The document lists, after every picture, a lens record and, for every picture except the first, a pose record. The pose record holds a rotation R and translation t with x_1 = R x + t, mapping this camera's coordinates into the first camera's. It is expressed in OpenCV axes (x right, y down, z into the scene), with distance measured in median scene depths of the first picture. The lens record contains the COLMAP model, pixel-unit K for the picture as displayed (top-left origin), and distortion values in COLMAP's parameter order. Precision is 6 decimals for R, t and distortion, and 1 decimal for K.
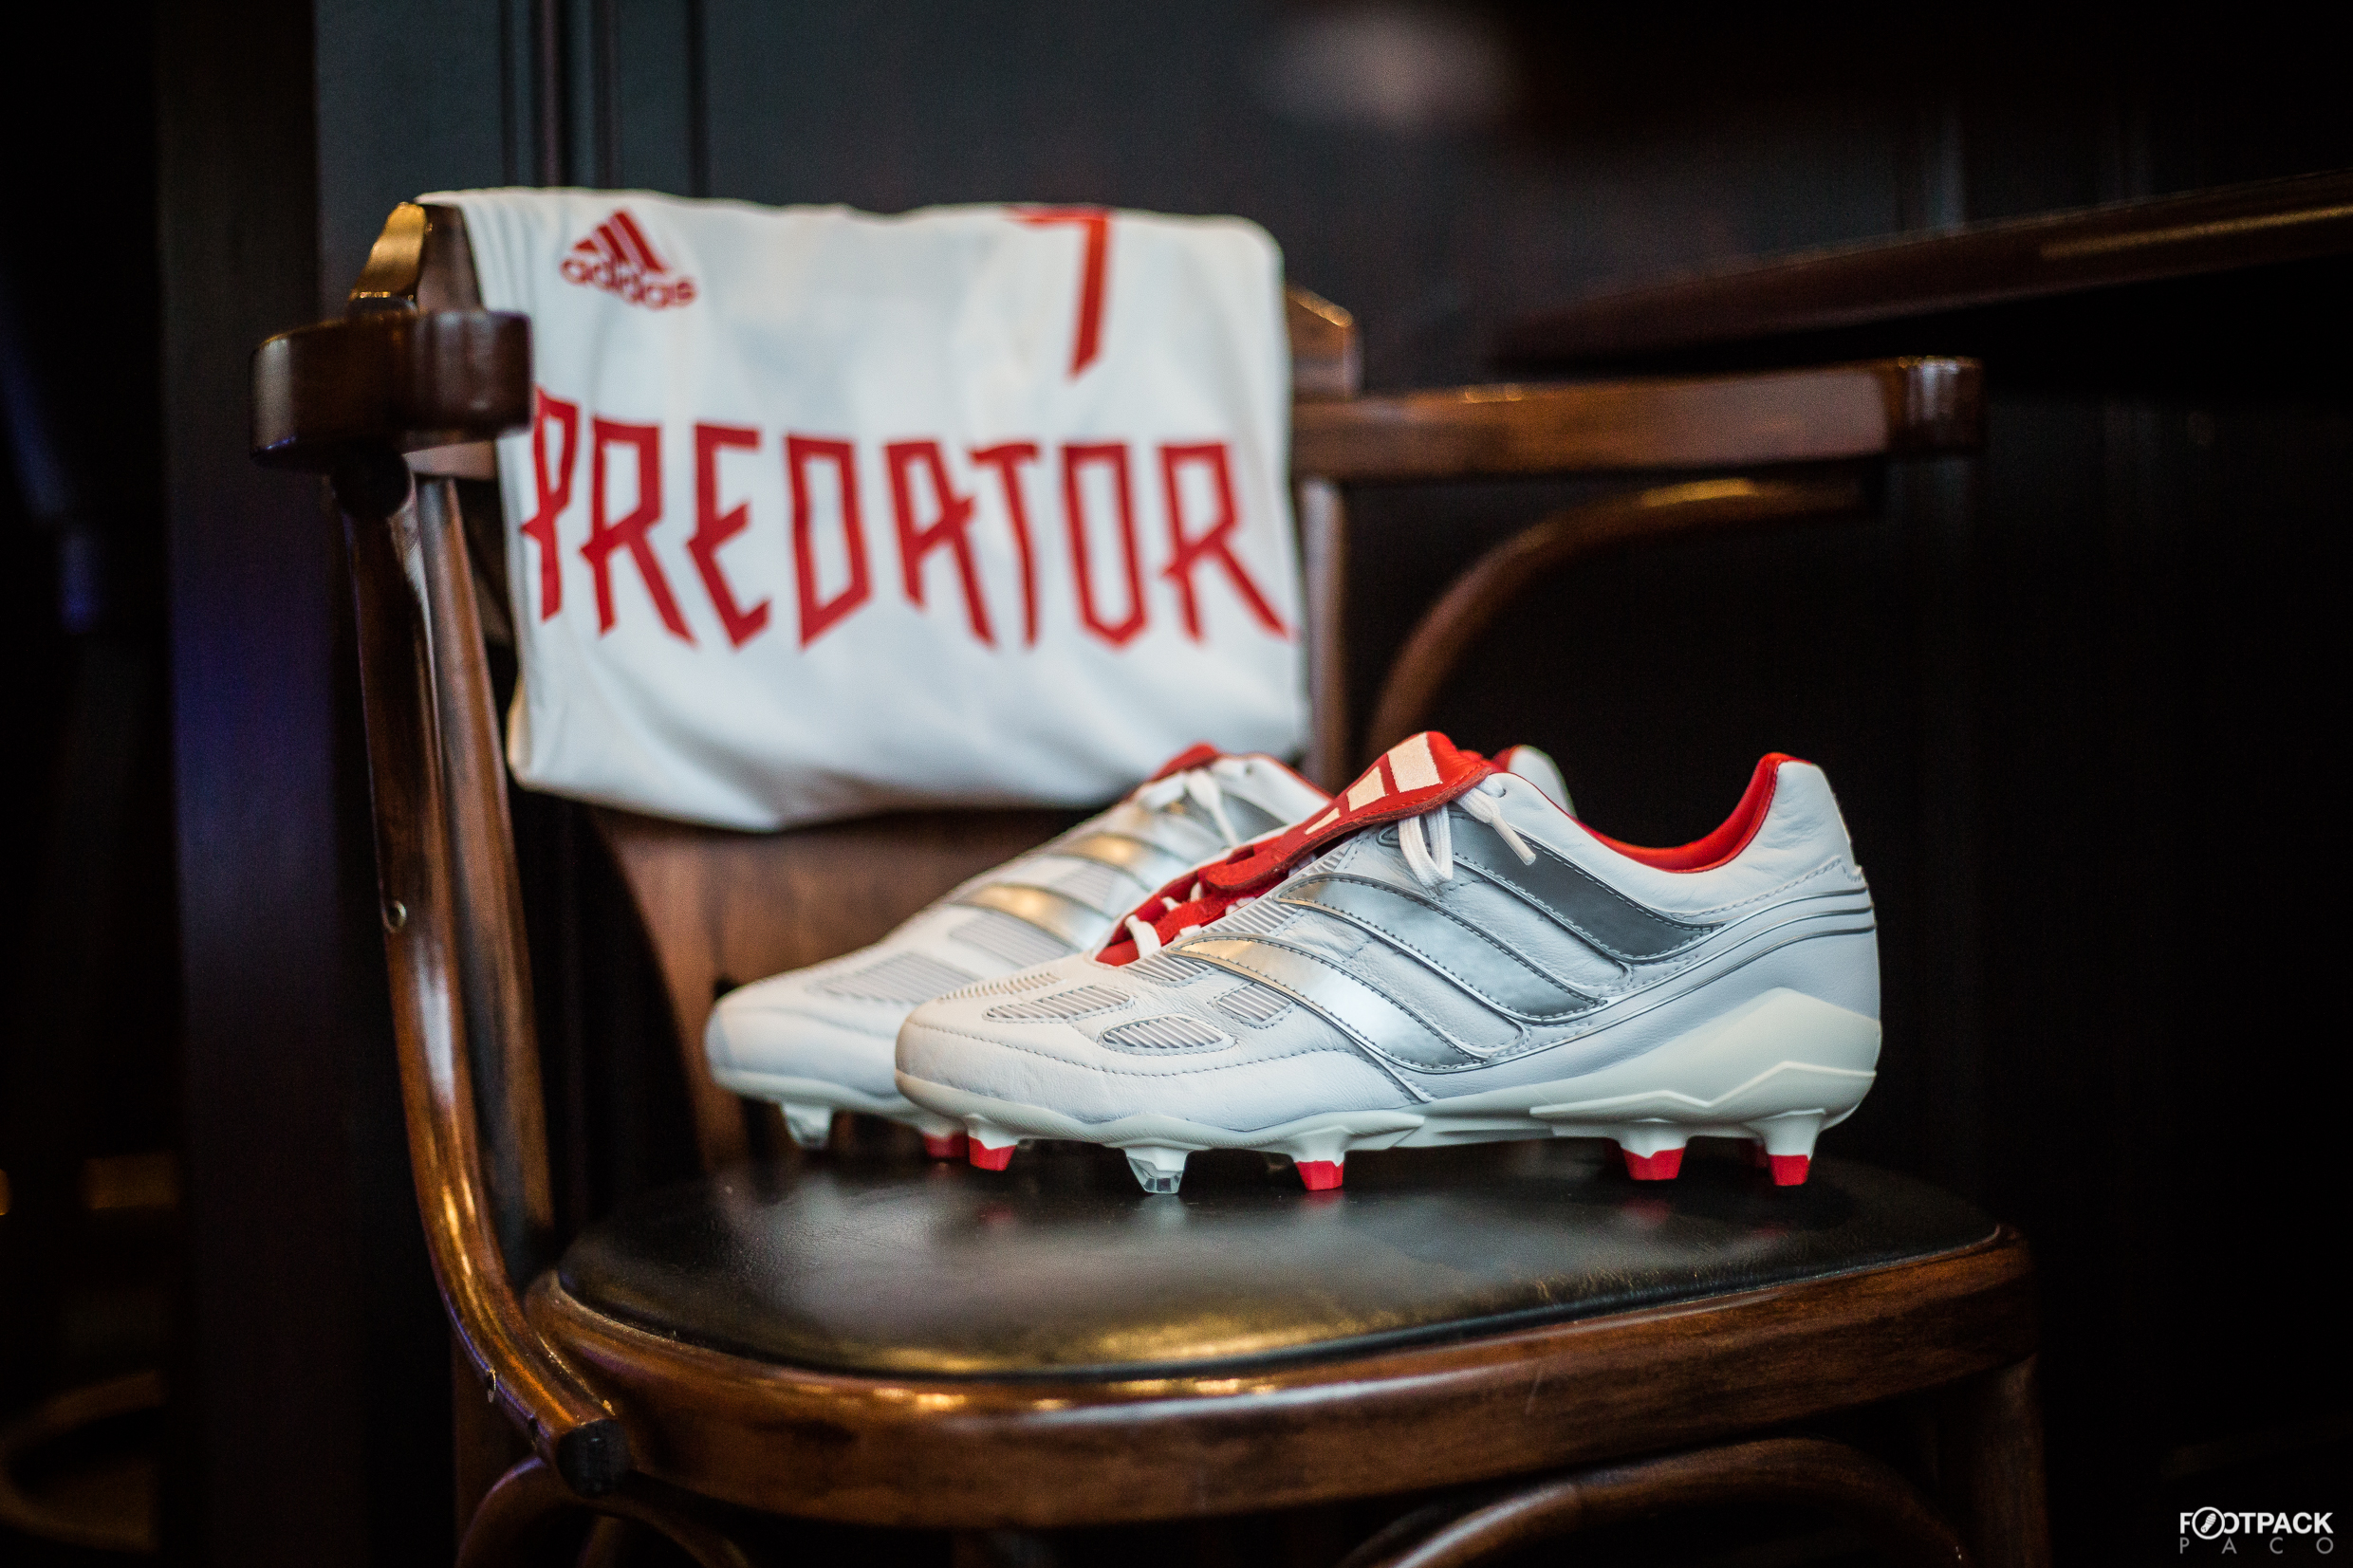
lens RADIAL K [[3862.5, 0, 1176.5], [0, 3862.5, 784.0], [0, 0, 1]] dist [-0.157245, 0.175860]
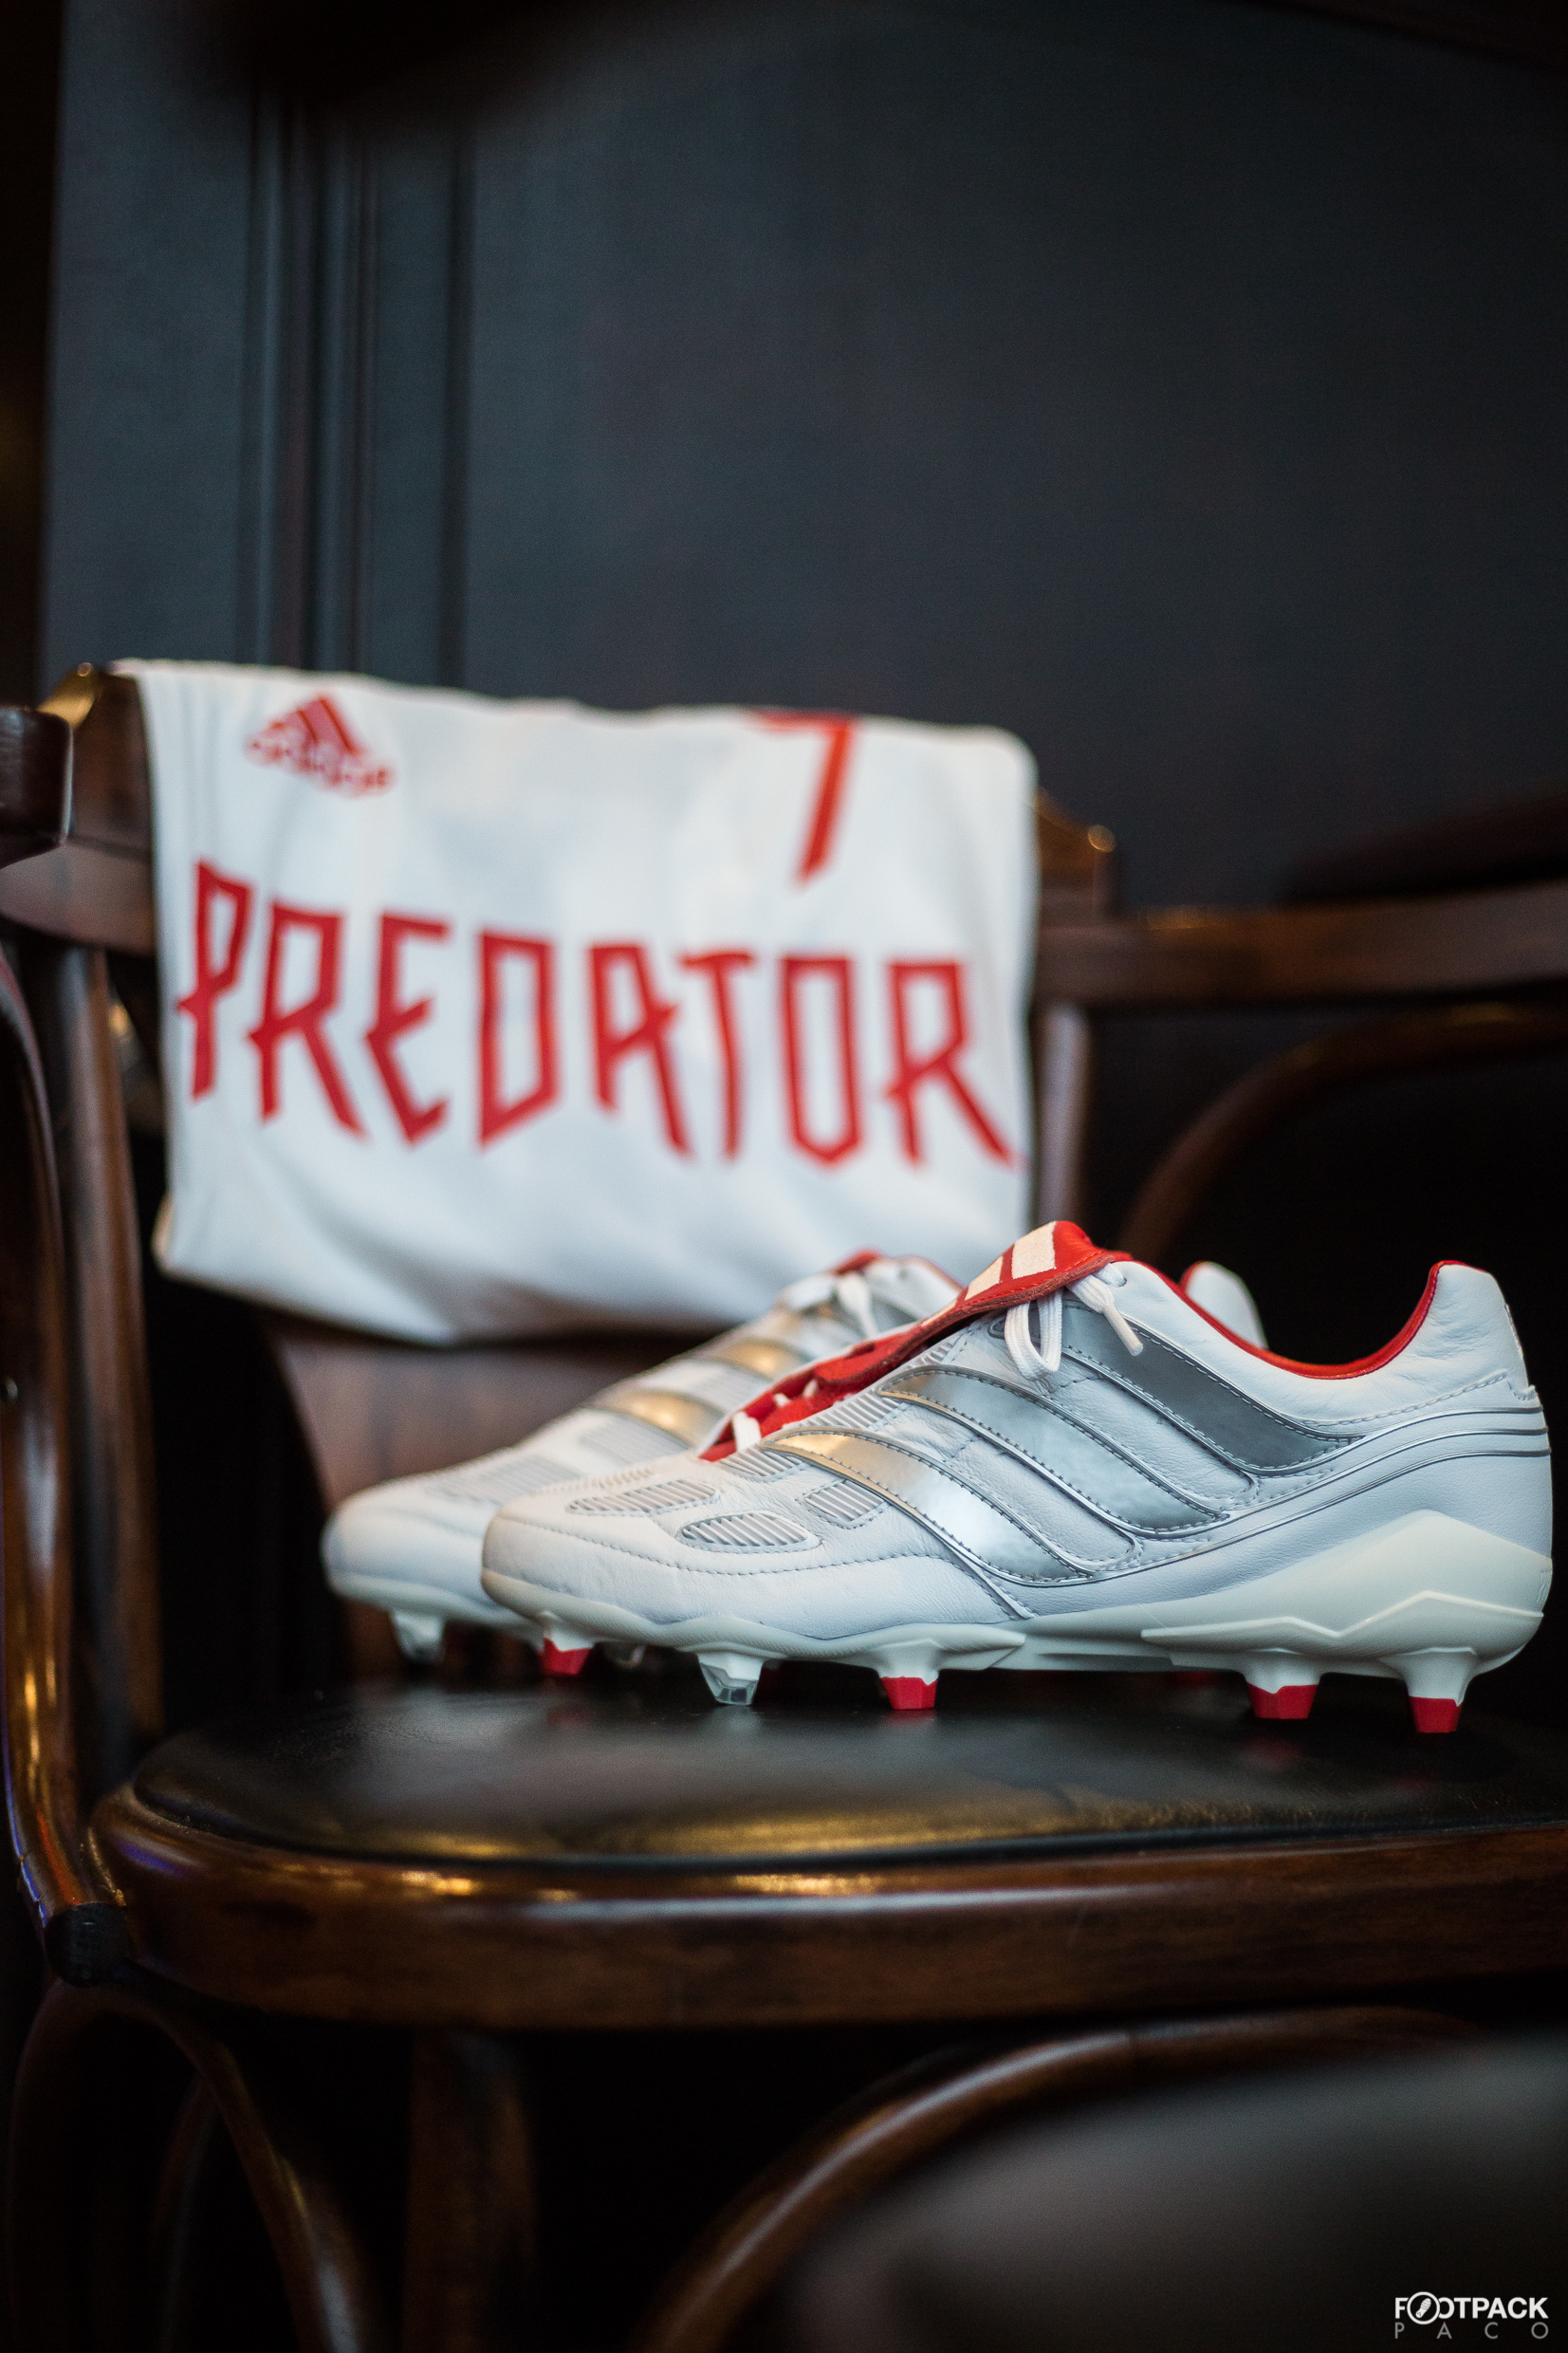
lens RADIAL K [[3862.5, 0, 784.0], [0, 3862.5, 1176.5], [0, 0, 1]] dist [-0.157245, 0.175860]
pose [[0.989975, 0.031107, -0.137774, 0.127587], [-0.042819, 0.995639, -0.082878, 0.055404], [0.134595, 0.087946, 0.986990, 0.083812]]
